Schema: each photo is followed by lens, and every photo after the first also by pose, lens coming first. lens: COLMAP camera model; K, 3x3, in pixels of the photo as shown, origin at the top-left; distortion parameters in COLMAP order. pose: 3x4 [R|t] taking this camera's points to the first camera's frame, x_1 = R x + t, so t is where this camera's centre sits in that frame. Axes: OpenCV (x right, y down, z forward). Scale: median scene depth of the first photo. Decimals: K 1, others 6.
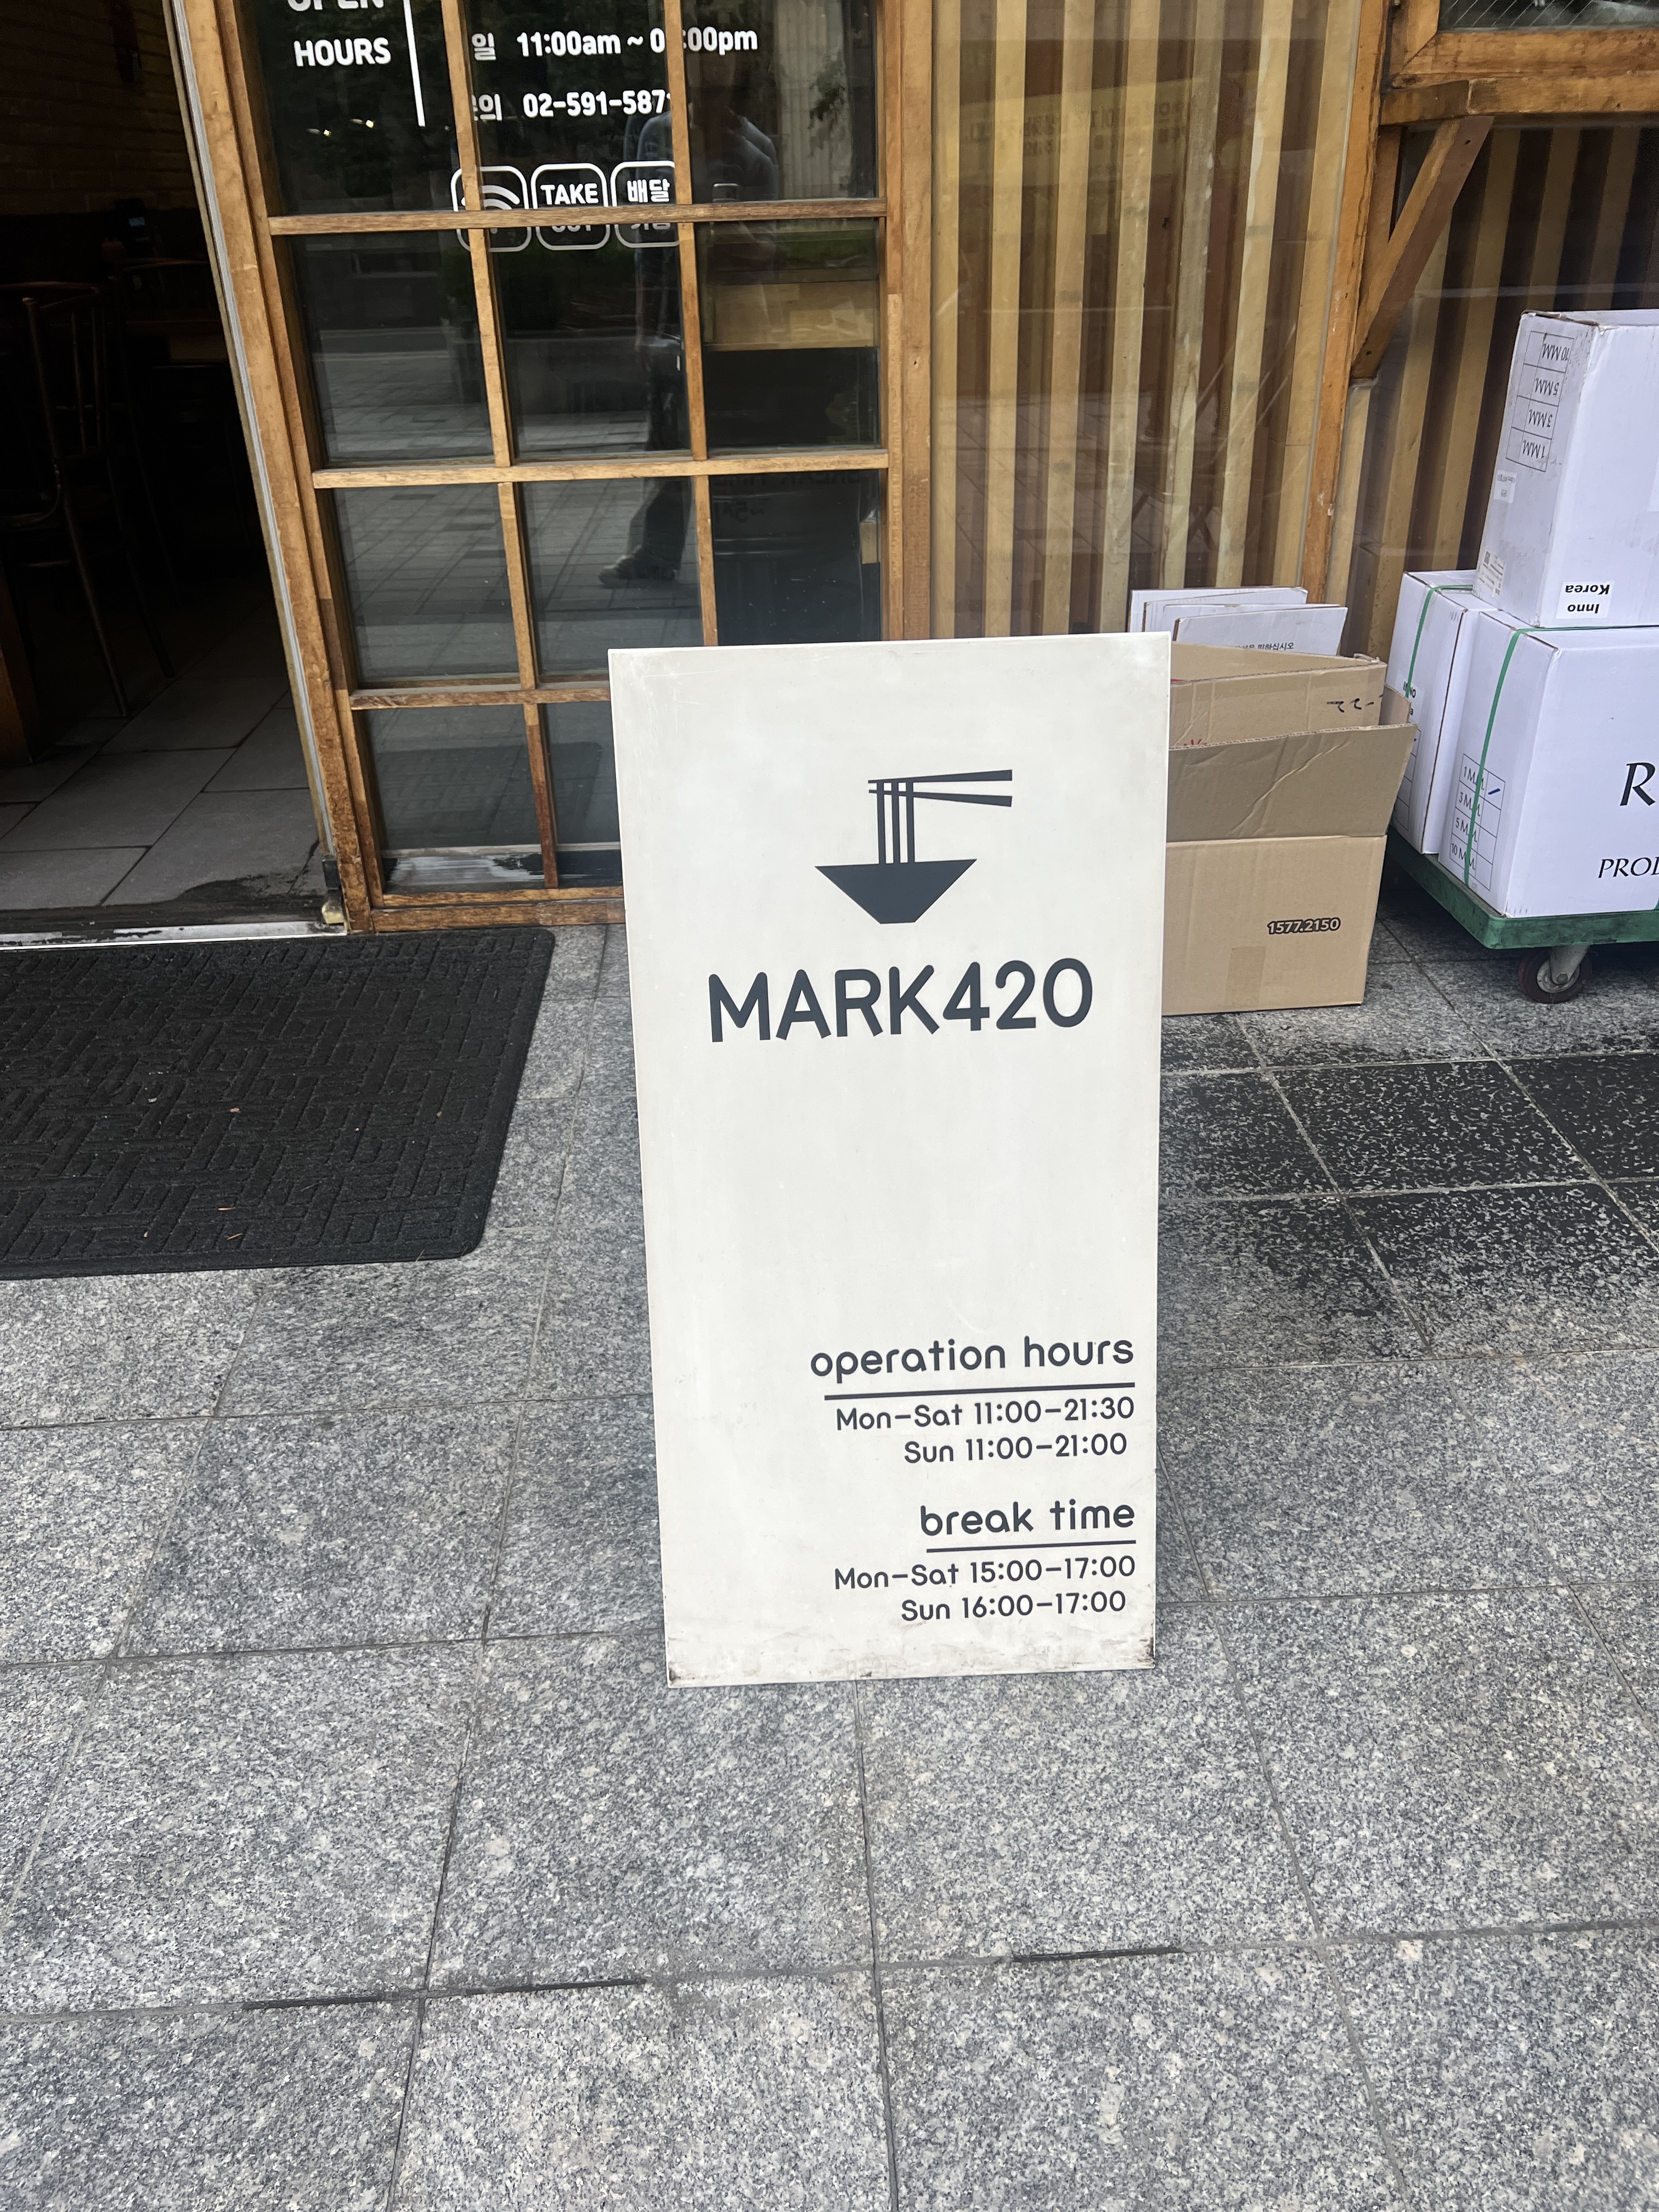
lens RADIAL K [[1683.0, 0, 827.0], [0, 1683.0, 1106.8], [0, 0, 1]] dist [0.039241, -0.014484]
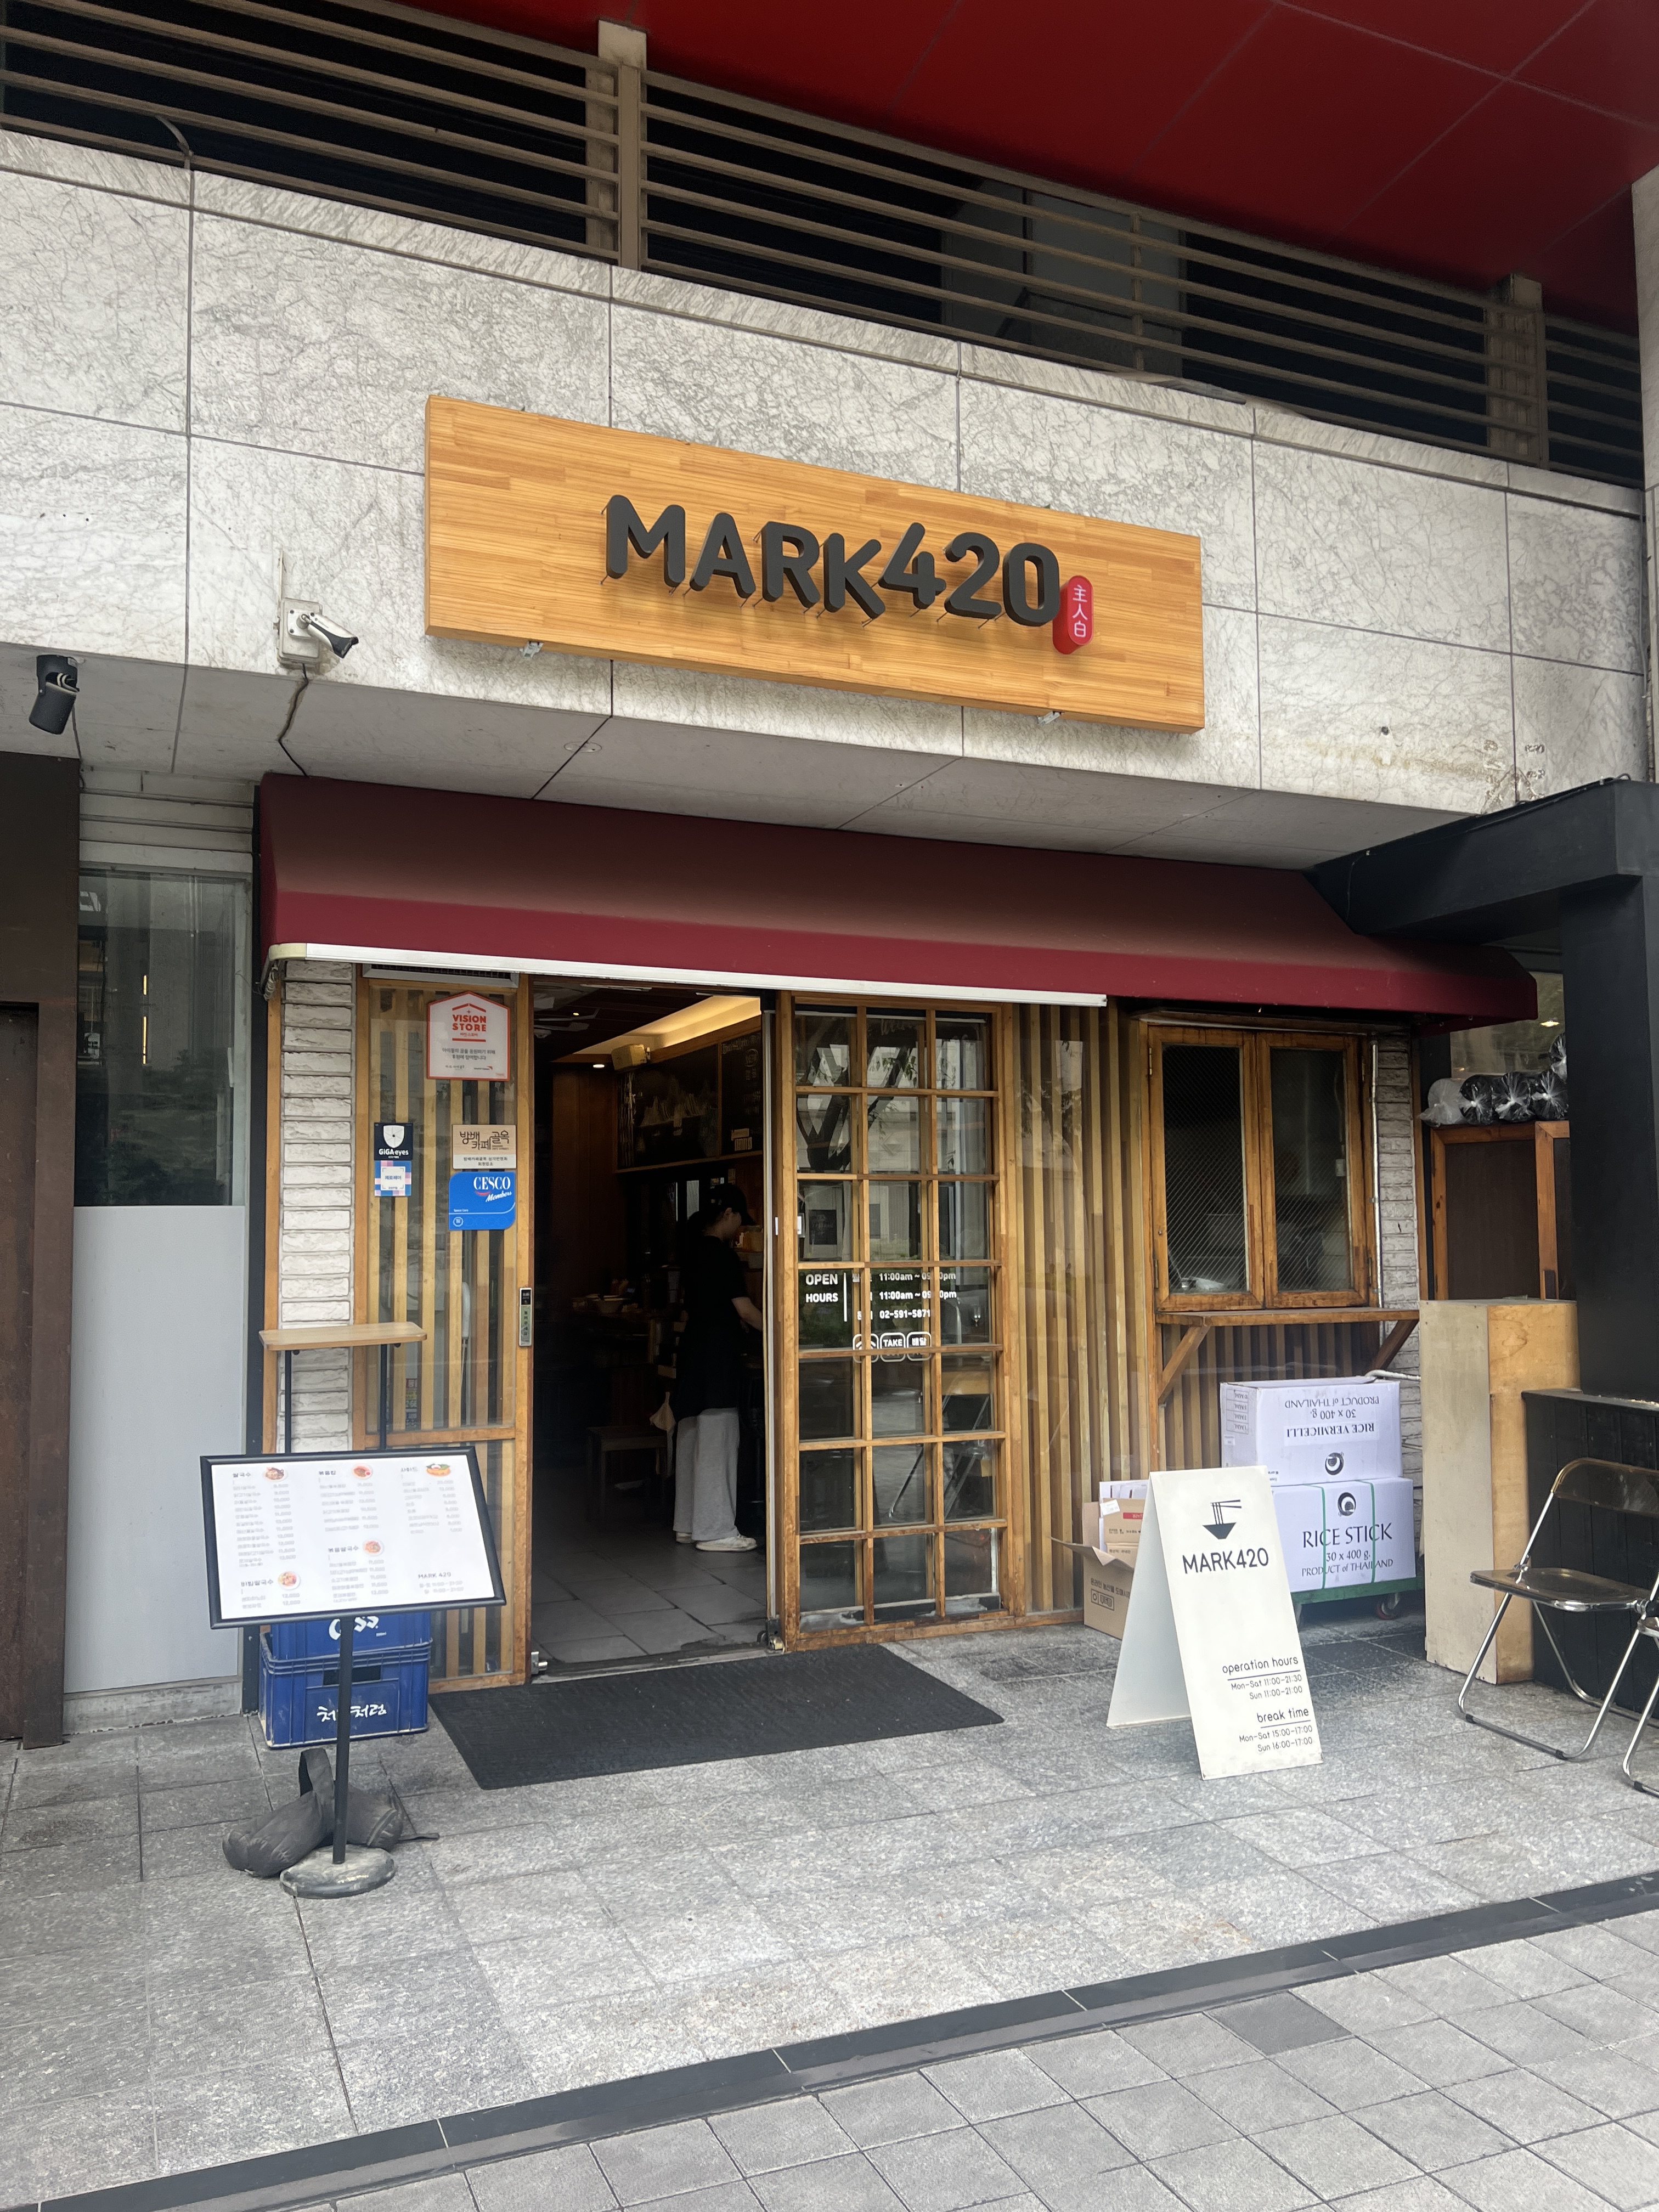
lens RADIAL K [[1683.0, 0, 828.8], [0, 1683.0, 1109.4], [0, 0, 1]] dist [0.039241, -0.014484]
pose [[0.934640, 0.048383, 0.352289, -1.858837], [0.149996, 0.844608, -0.513944, 0.767572], [-0.322412, 0.533195, 0.782147, -1.901152]]
